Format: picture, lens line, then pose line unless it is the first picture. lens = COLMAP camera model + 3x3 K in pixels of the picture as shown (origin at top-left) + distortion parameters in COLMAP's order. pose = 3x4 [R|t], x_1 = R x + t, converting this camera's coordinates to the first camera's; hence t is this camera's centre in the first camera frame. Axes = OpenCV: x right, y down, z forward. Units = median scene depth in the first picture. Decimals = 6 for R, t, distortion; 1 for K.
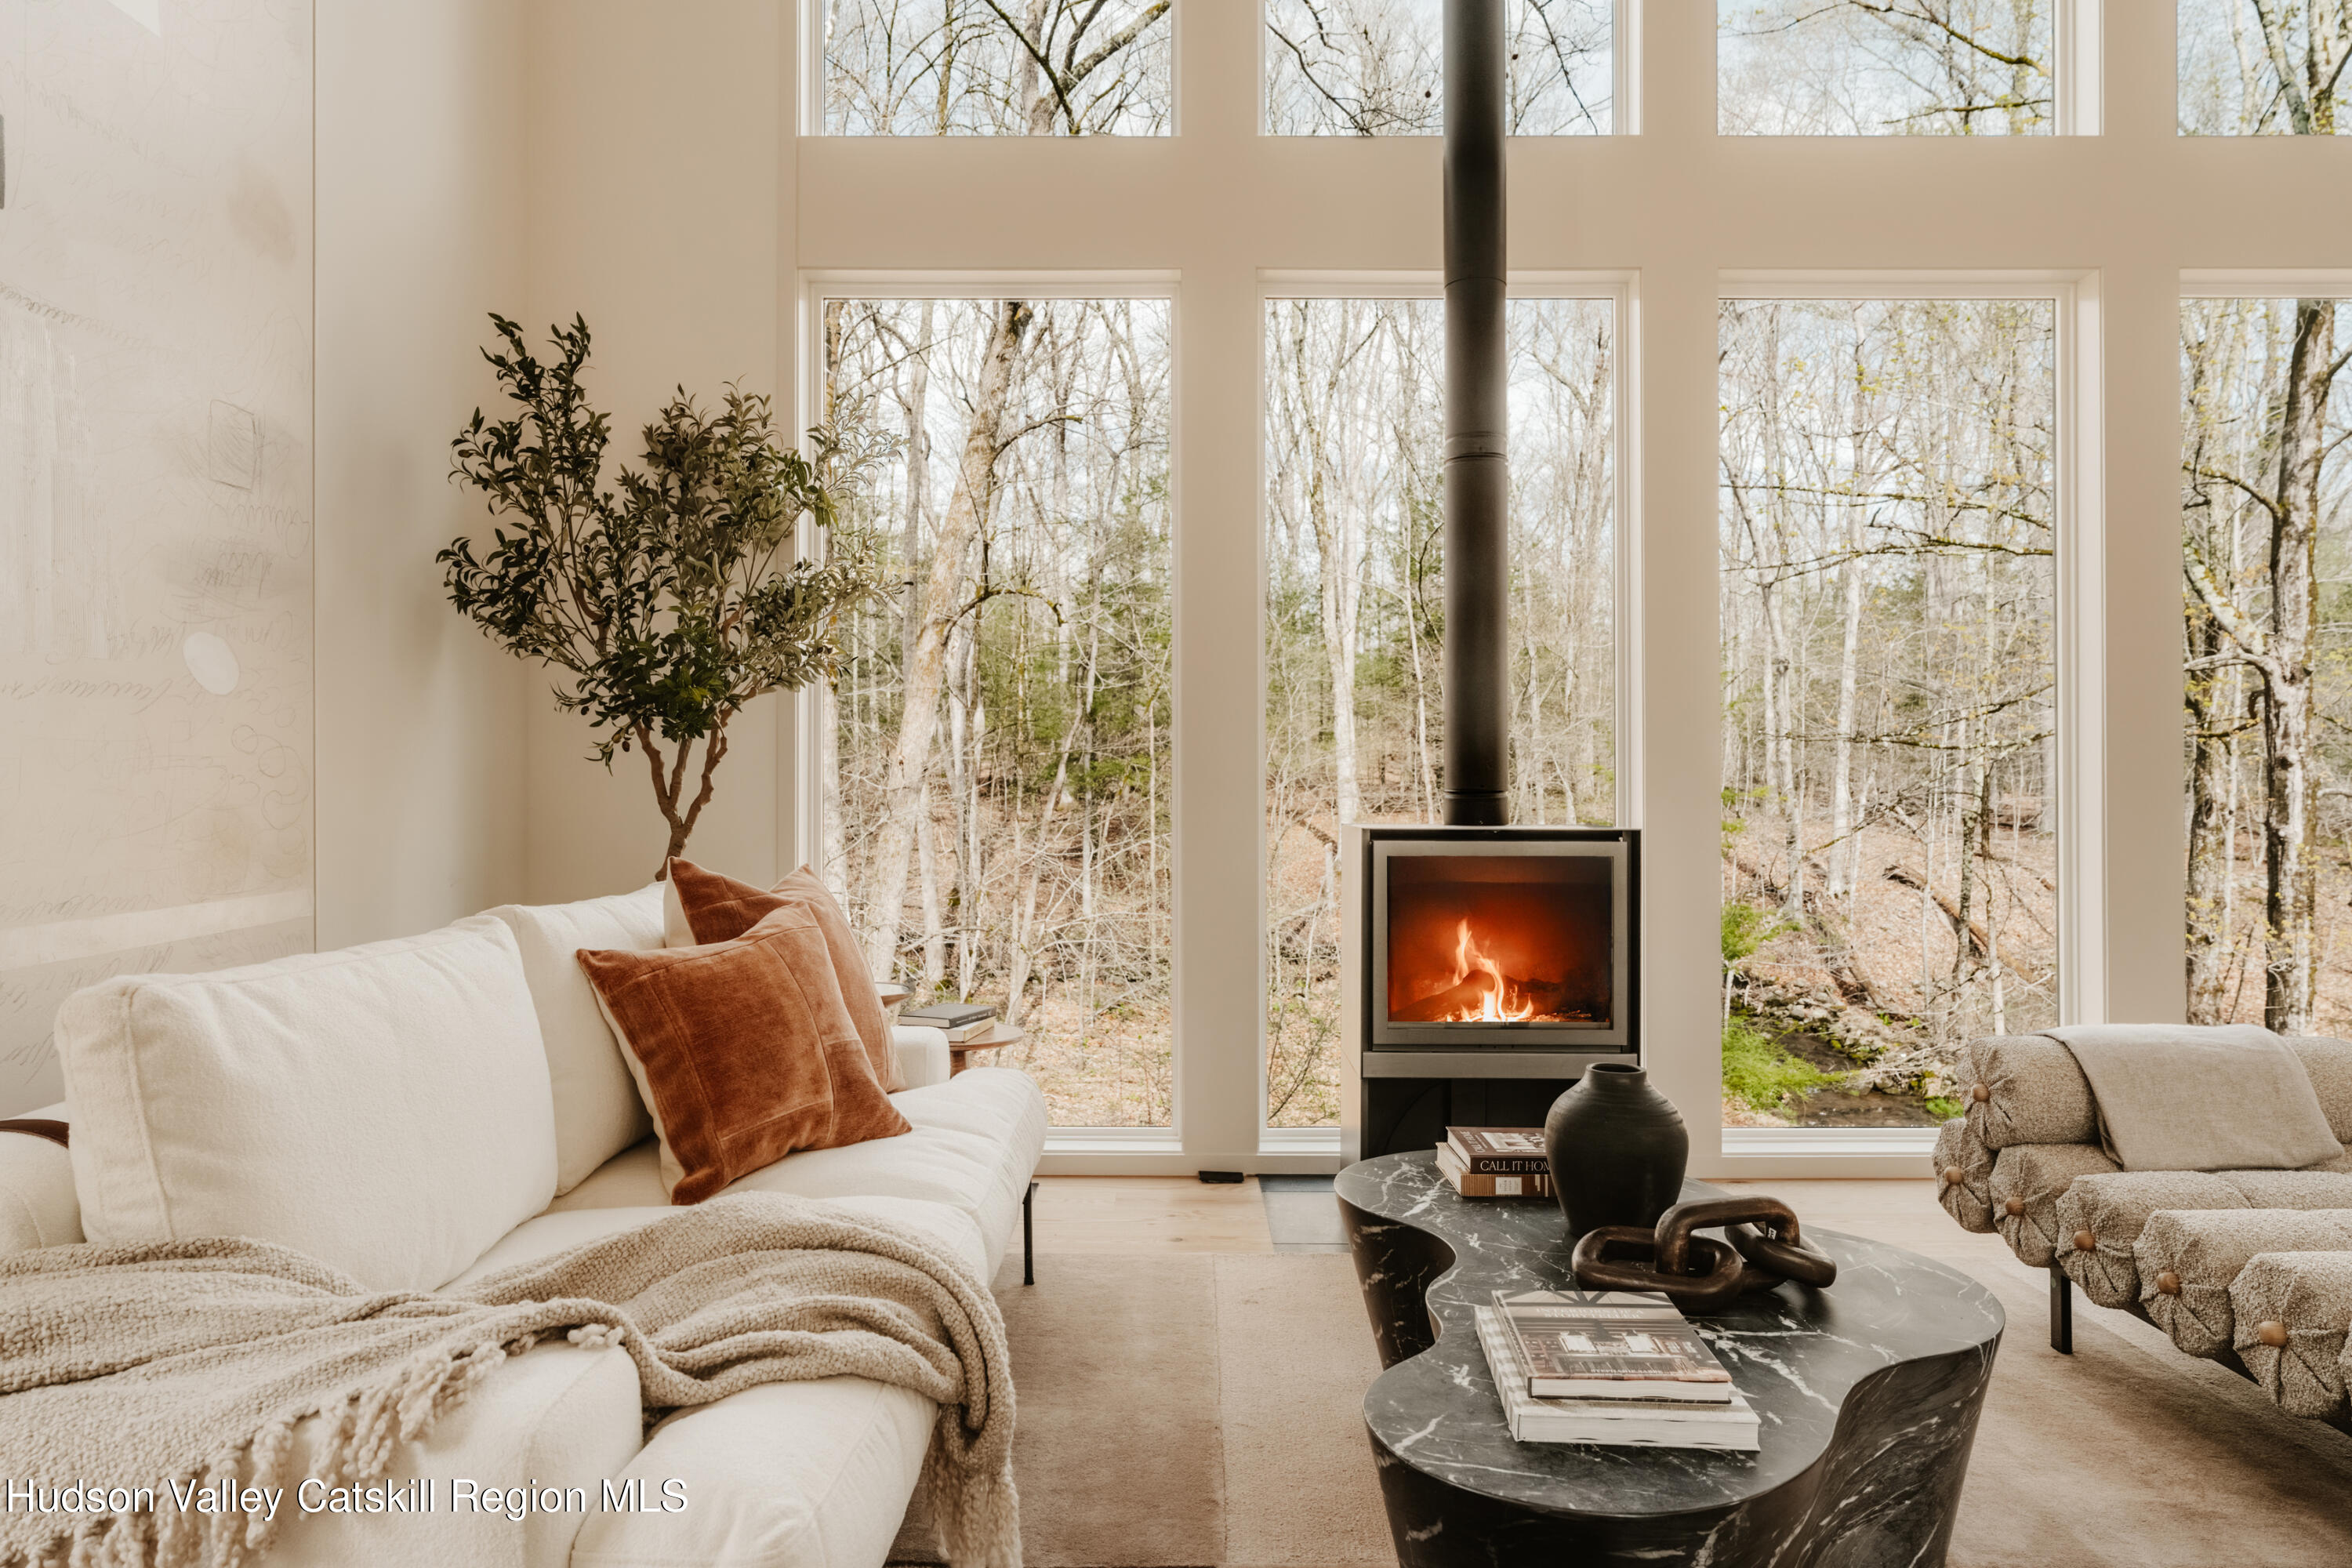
lens RADIAL K [[1474.2, 0, 1176.0], [0, 1474.2, 784.0], [0, 0, 1]] dist [-0.006589, 0.001148]
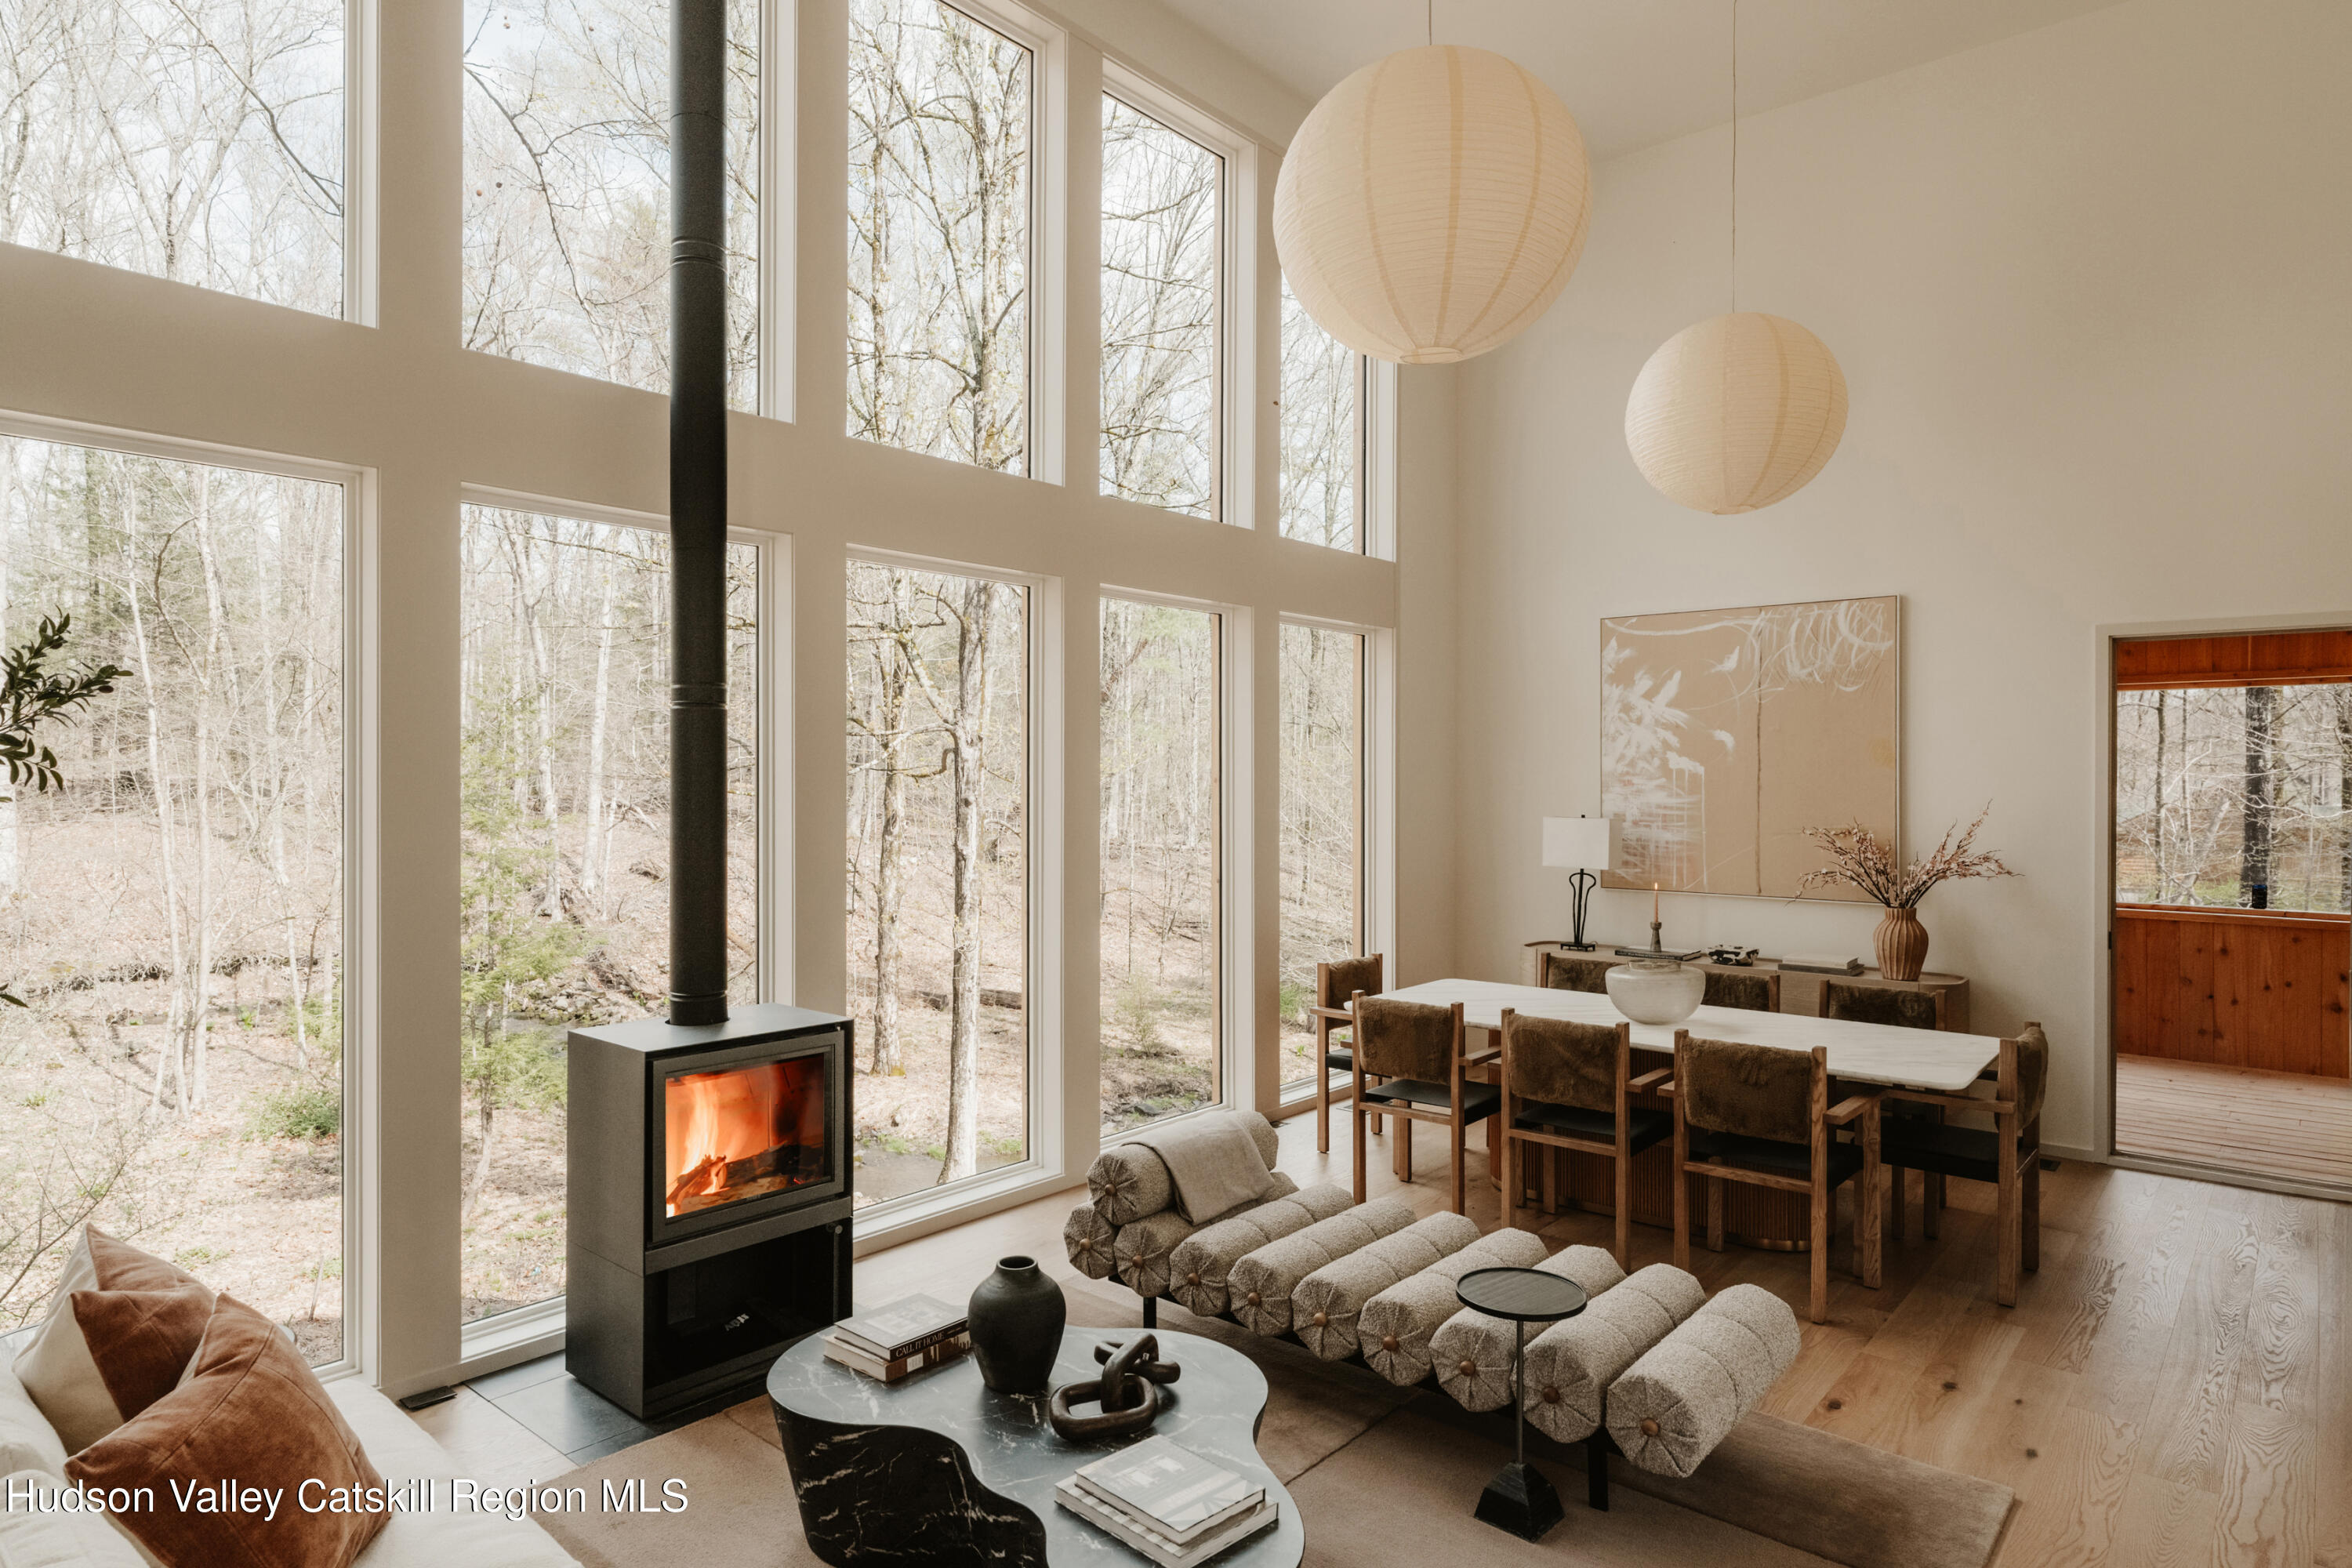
lens RADIAL K [[1356.6, 0, 1179.5], [0, 1356.6, 775.5], [0, 0, 1]] dist [0.000466, -0.000294]
pose [[0.643102, -0.000919, 0.765780, -0.508936], [-0.008132, 0.999935, 0.008030, -0.243494], [-0.765737, -0.011392, 0.643053, 0.043074]]
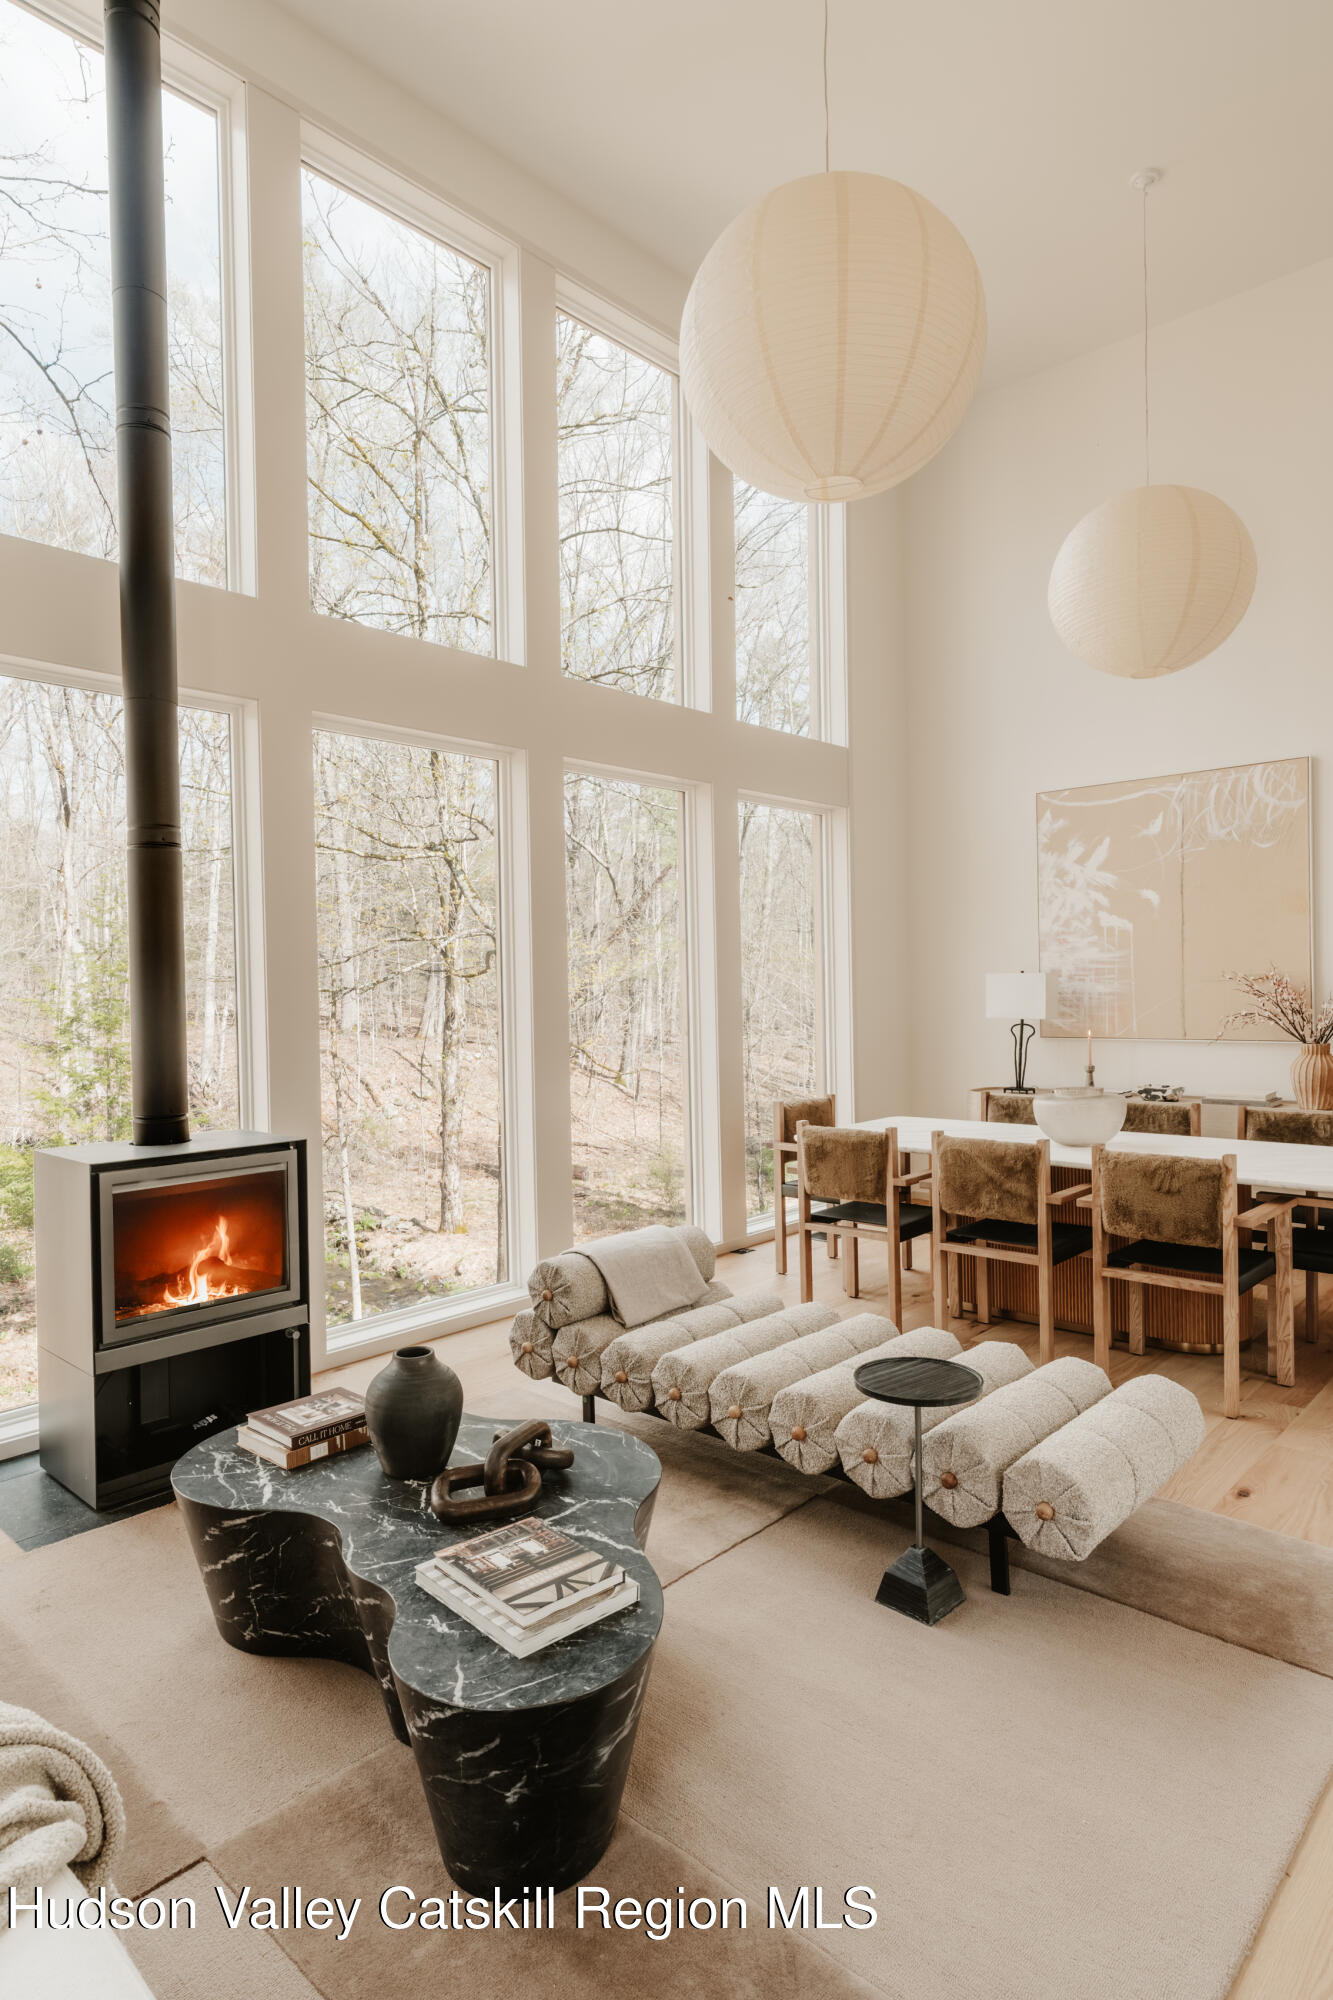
lens RADIAL K [[1136.4, 0, 667.6], [0, 1136.4, 1004.4], [0, 0, 1]] dist [-0.000431, 0.000778]
pose [[0.672331, -0.025255, 0.739820, -0.294983], [0.013384, 0.999669, 0.021963, -0.142562], [-0.740130, -0.004865, 0.672446, 0.062659]]
